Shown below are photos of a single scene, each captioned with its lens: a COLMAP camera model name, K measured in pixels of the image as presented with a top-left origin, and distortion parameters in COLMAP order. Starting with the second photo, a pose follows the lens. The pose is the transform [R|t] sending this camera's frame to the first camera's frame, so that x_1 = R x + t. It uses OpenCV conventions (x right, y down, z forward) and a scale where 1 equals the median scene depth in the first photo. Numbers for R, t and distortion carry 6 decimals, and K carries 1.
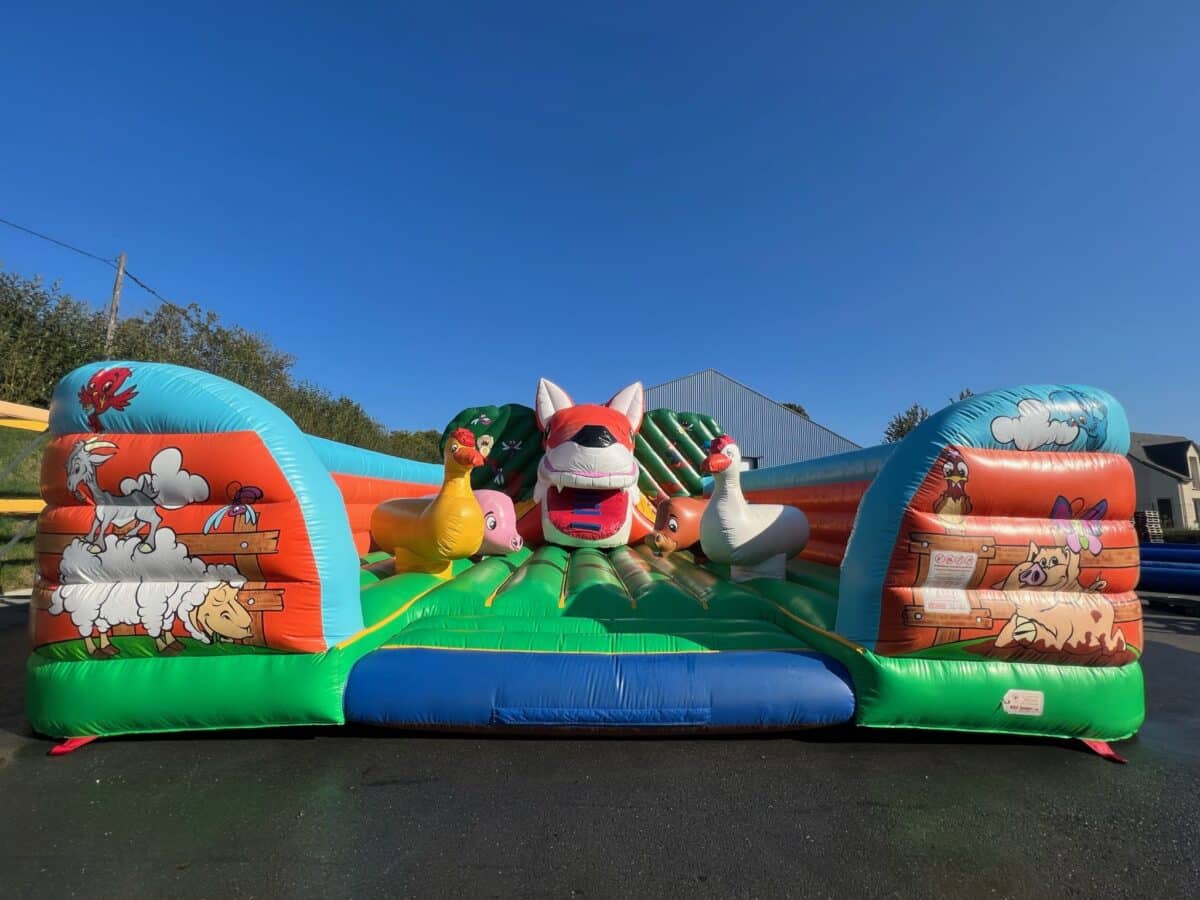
lens RADIAL K [[516.3, 0, 600.0], [0, 516.3, 450.0], [0, 0, 1]] dist [0.000282, 0.000338]
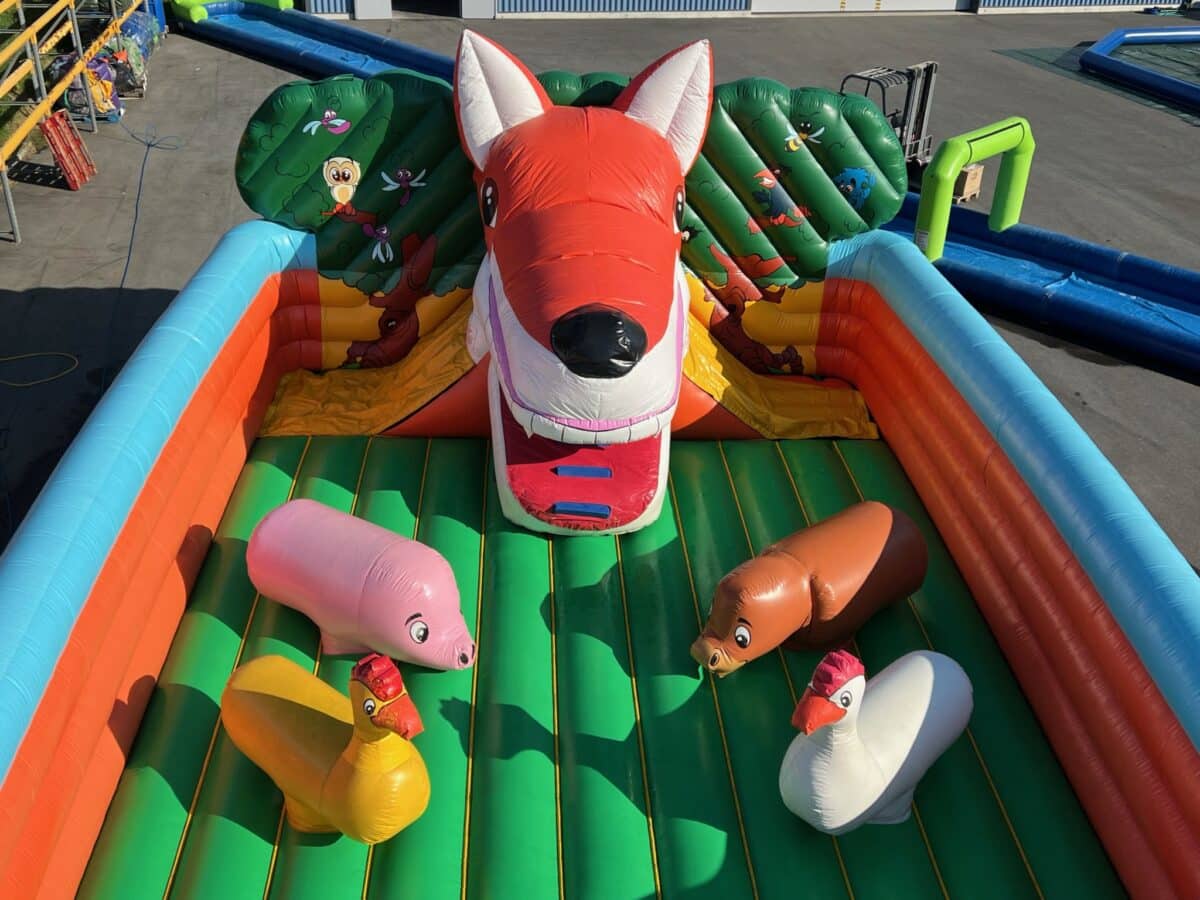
lens RADIAL K [[1212.8, 0, 606.2], [0, 1212.8, 450.2], [0, 0, 1]] dist [0.120971, -0.220024]
pose [[0.999702, 0.007049, 0.023367, -0.022651], [-0.019628, 0.801229, 0.598036, -0.460160], [-0.014507, -0.598316, 0.801129, 0.031872]]
